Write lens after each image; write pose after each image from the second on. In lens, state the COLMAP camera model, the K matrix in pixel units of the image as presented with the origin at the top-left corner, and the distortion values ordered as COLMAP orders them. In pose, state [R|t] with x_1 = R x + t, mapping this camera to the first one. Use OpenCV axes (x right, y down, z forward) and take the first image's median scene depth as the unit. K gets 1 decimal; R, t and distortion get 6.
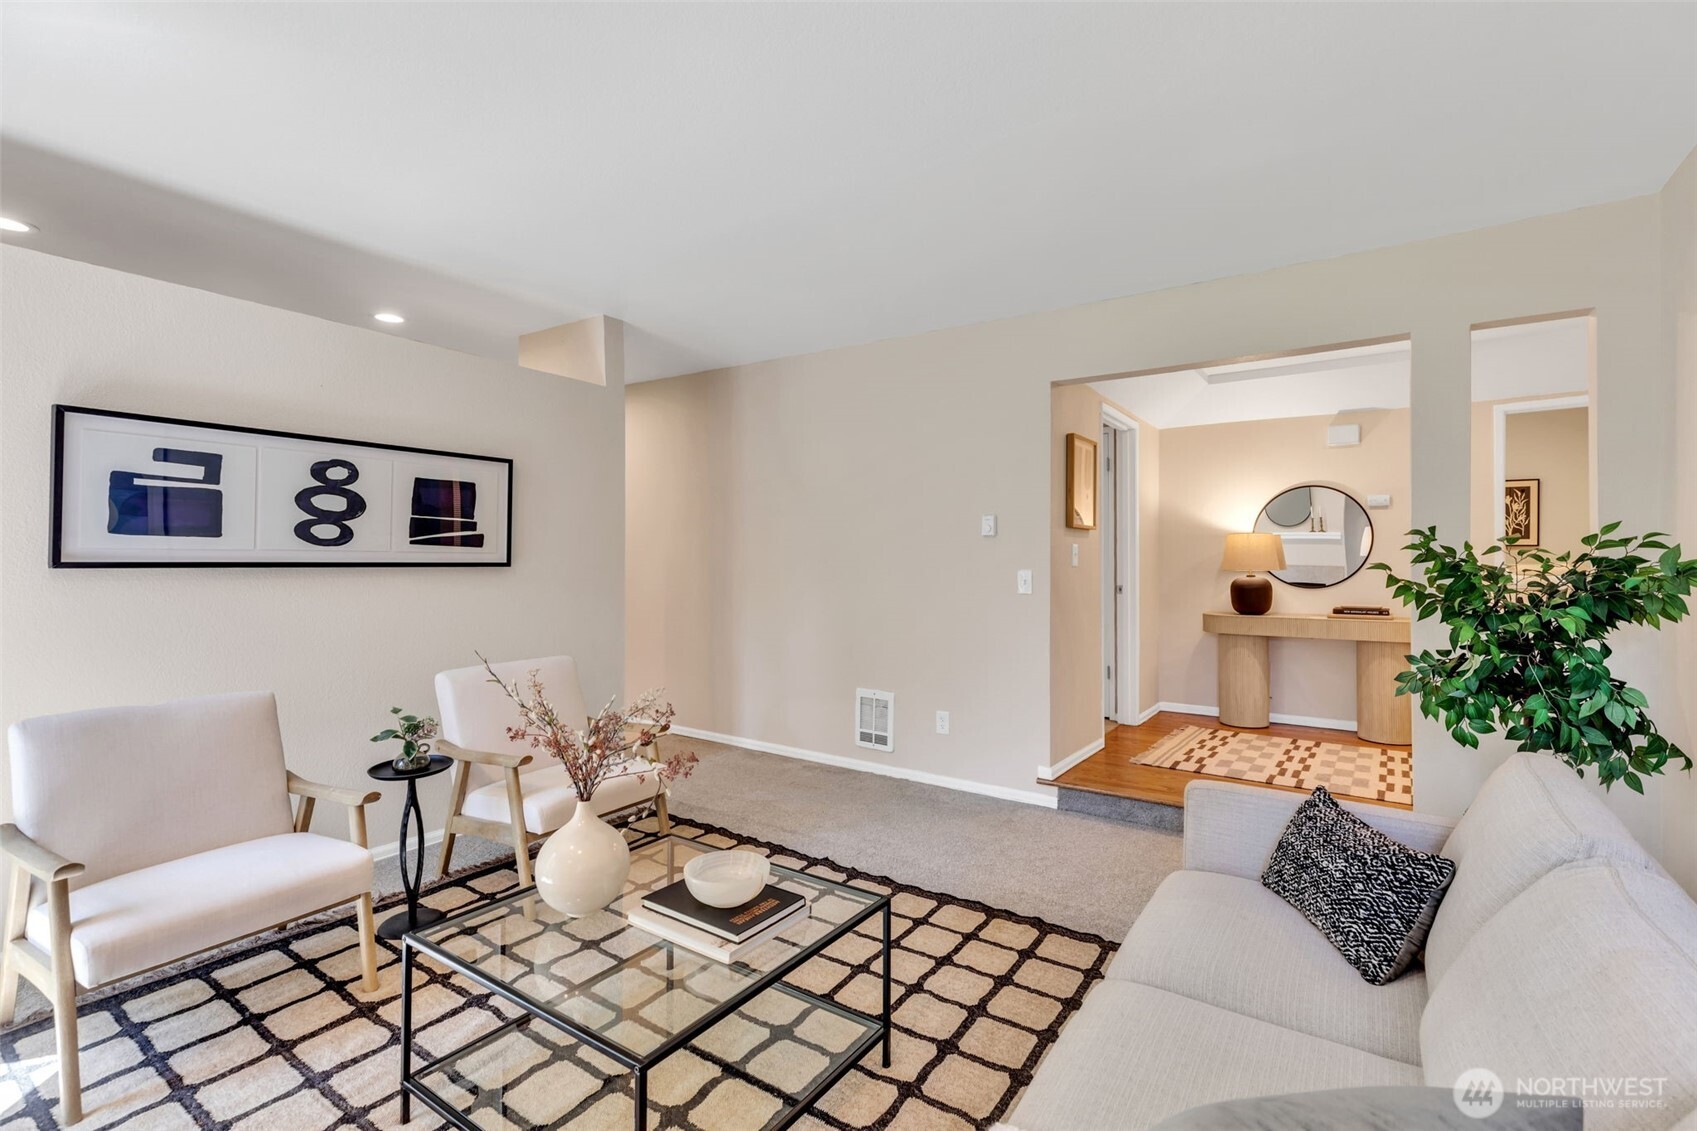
lens RADIAL K [[765.1, 0, 856.7], [0, 765.1, 556.7], [0, 0, 1]] dist [0.012594, -0.001009]
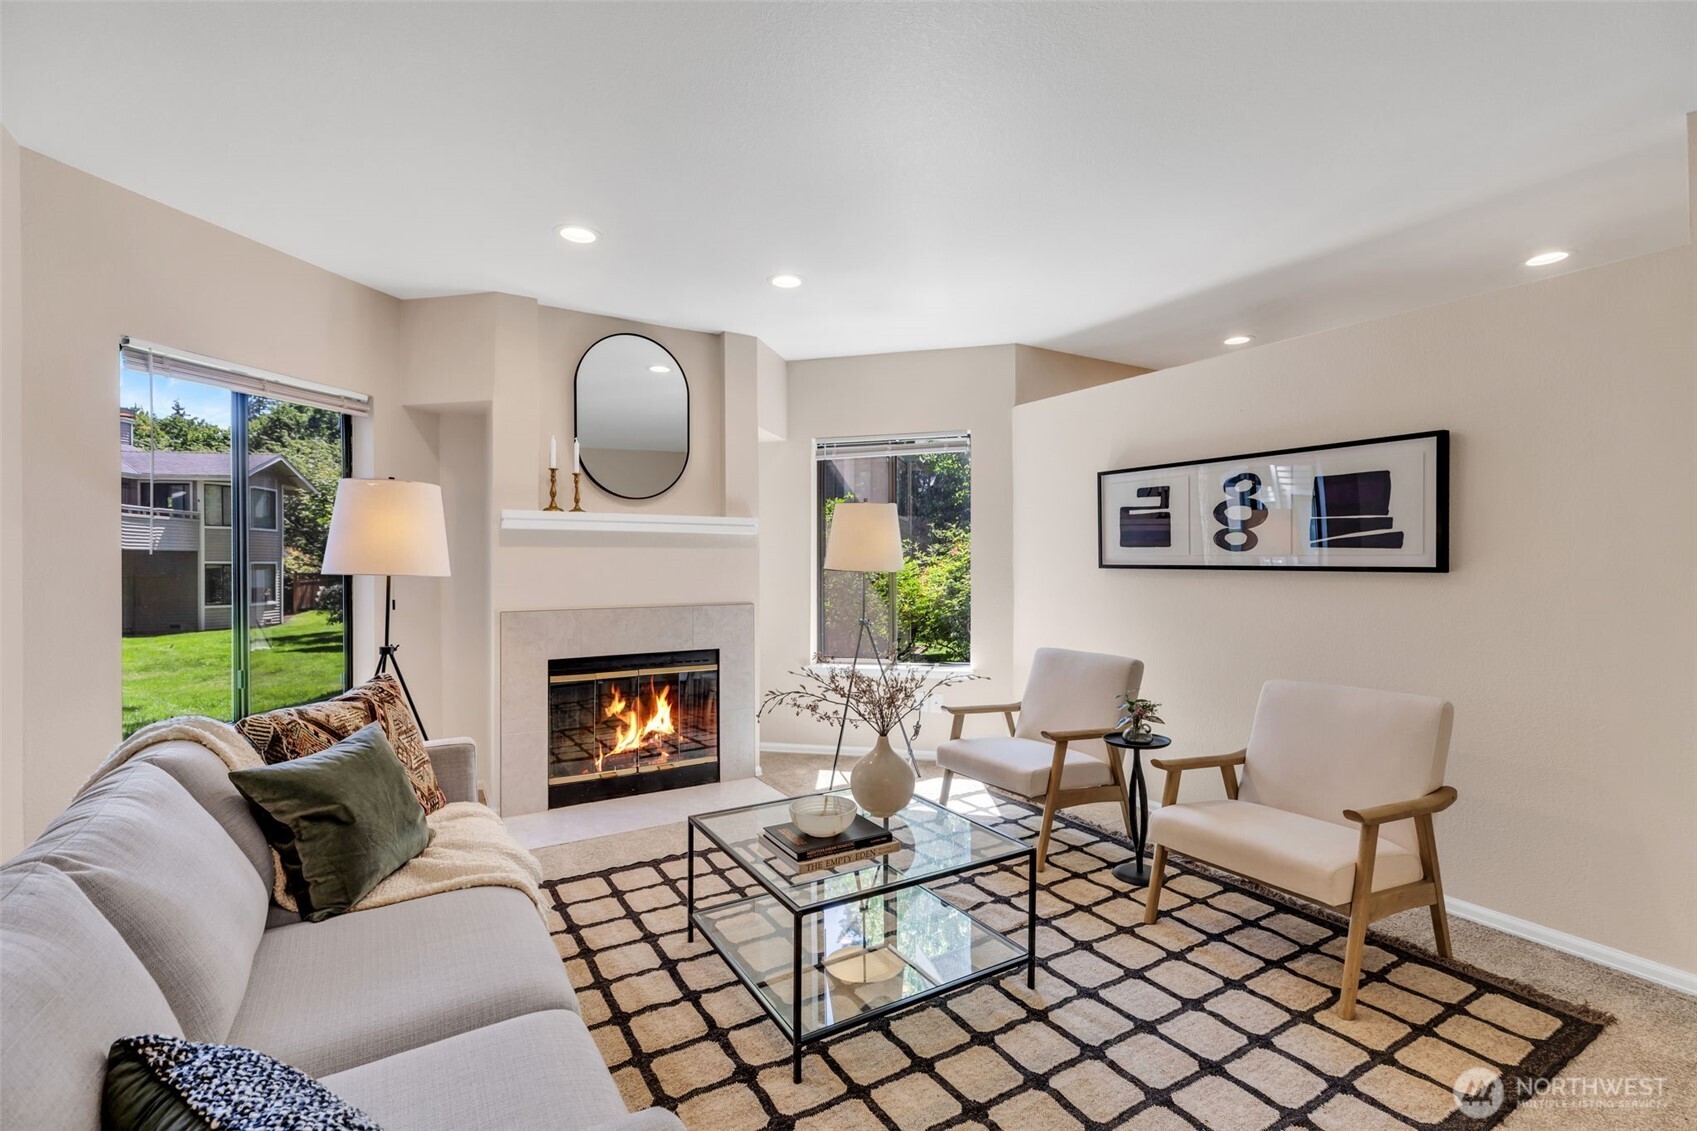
lens RADIAL K [[765.1, 0, 844.8], [0, 765.1, 567.0], [0, 0, 1]] dist [0.012594, -0.001009]
pose [[-0.410923, 0.007399, -0.911640, 0.582225], [0.006810, 0.999964, 0.005047, -0.000251], [0.911644, -0.004134, -0.410959, 0.934958]]
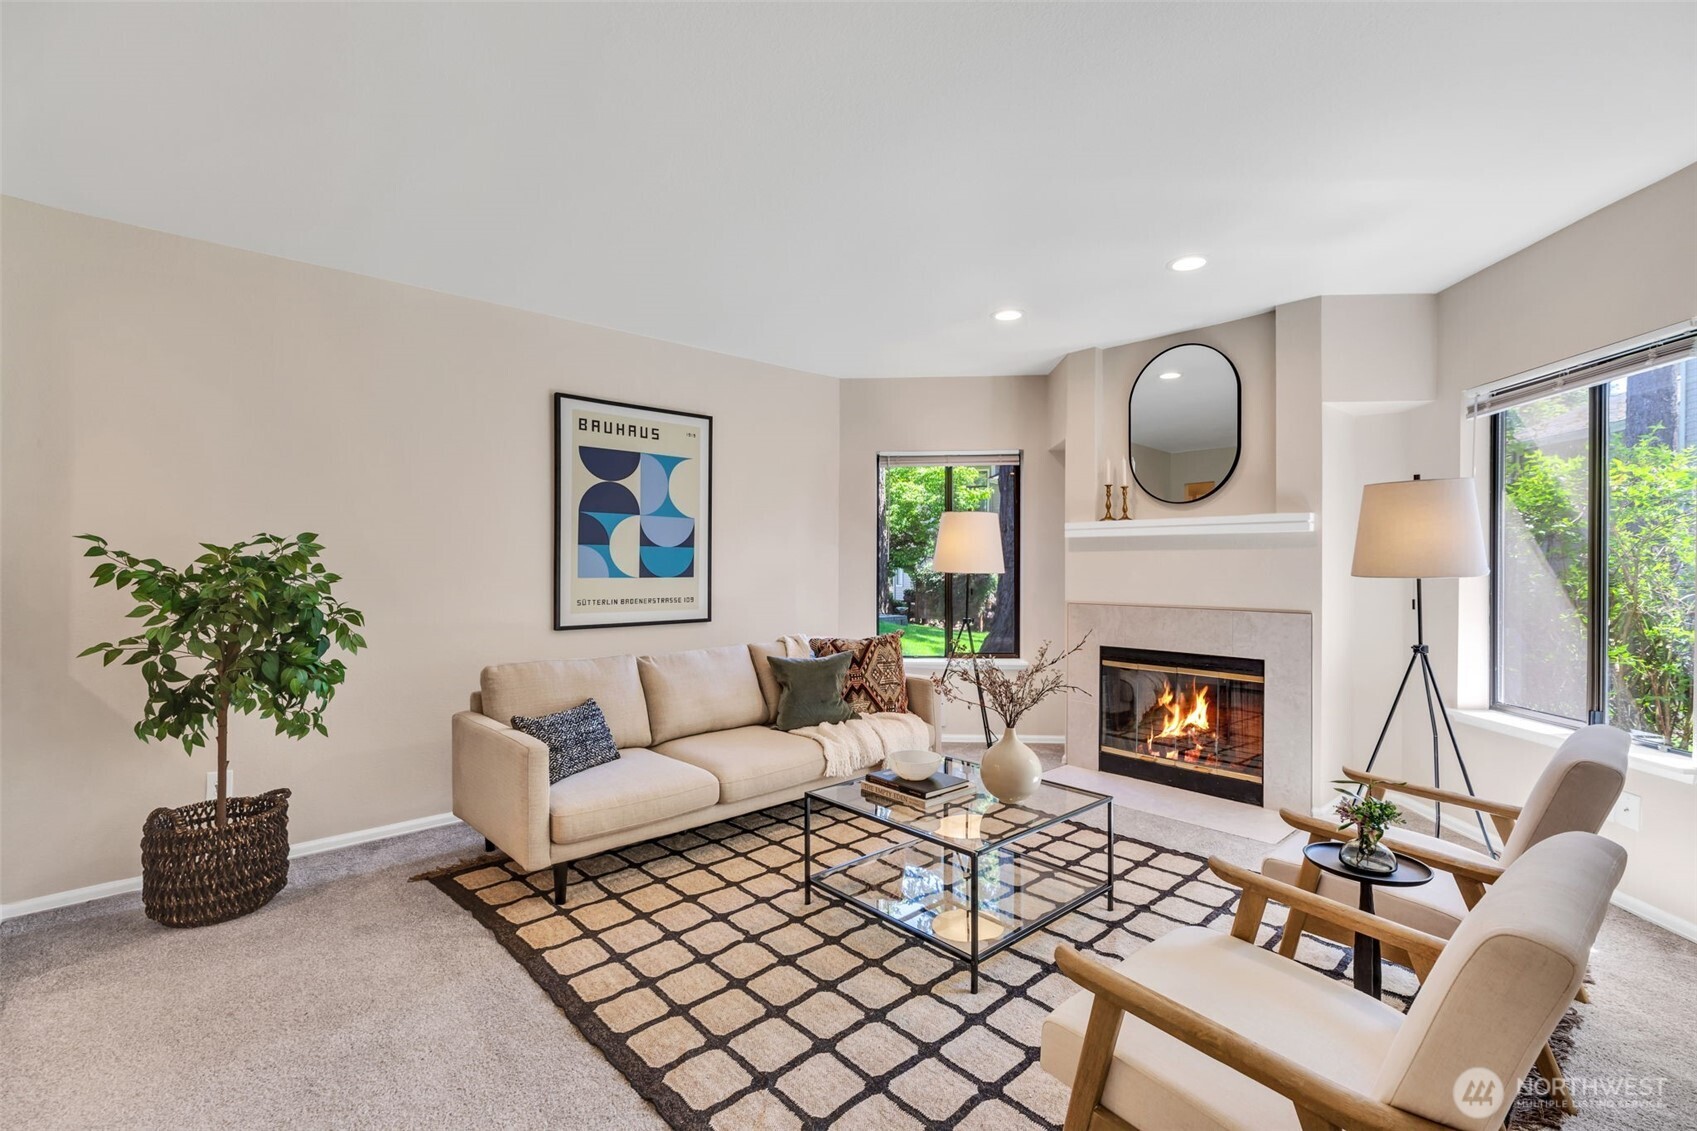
lens RADIAL K [[765.1, 0, 852.3], [0, 765.1, 568.0], [0, 0, 1]] dist [0.012594, -0.001009]
pose [[-0.973510, 0.005301, 0.228583, -0.240814], [0.006449, 0.999970, 0.004273, -0.006837], [-0.228554, 0.005634, -0.973515, 1.560553]]
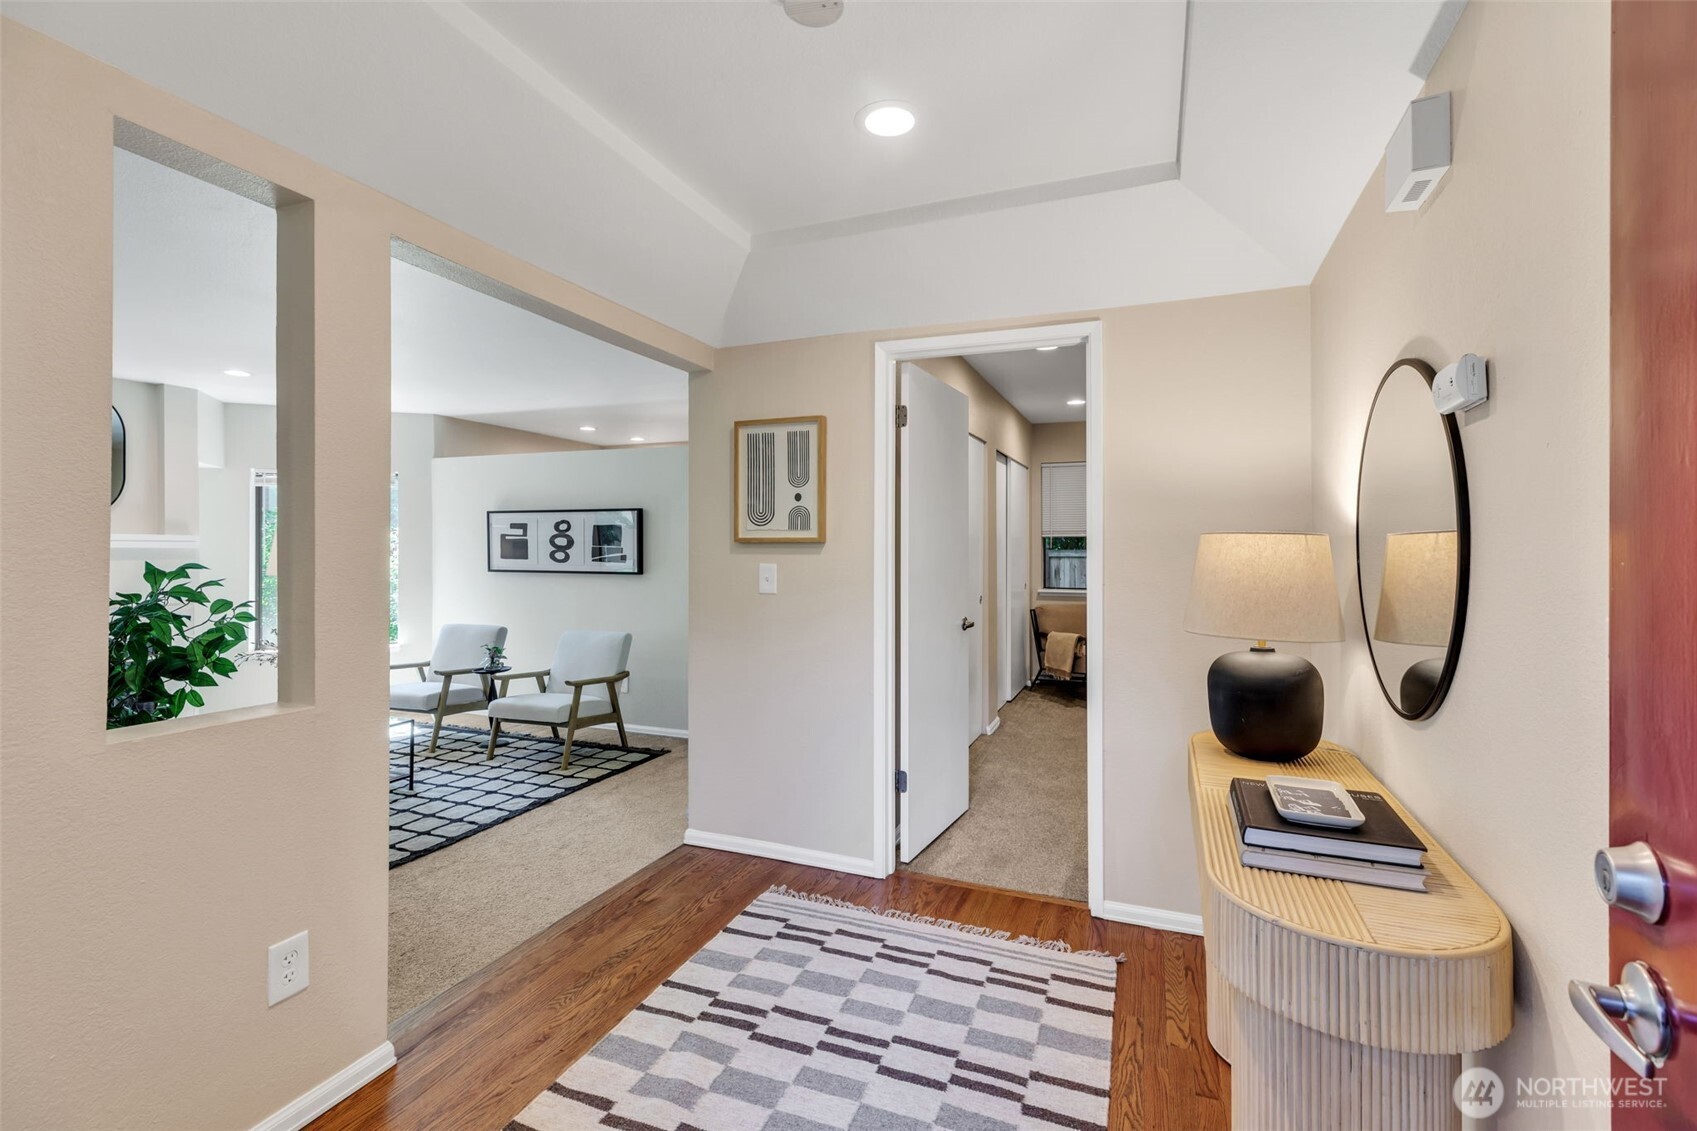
lens RADIAL K [[765.1, 0, 852.3], [0, 765.1, 548.8], [0, 0, 1]] dist [0.012594, -0.001009]
pose [[0.226623, -0.001630, -0.973981, 1.477323], [0.006128, 0.999981, -0.000248, -0.045443], [0.973963, -0.005912, 0.226629, 1.291538]]
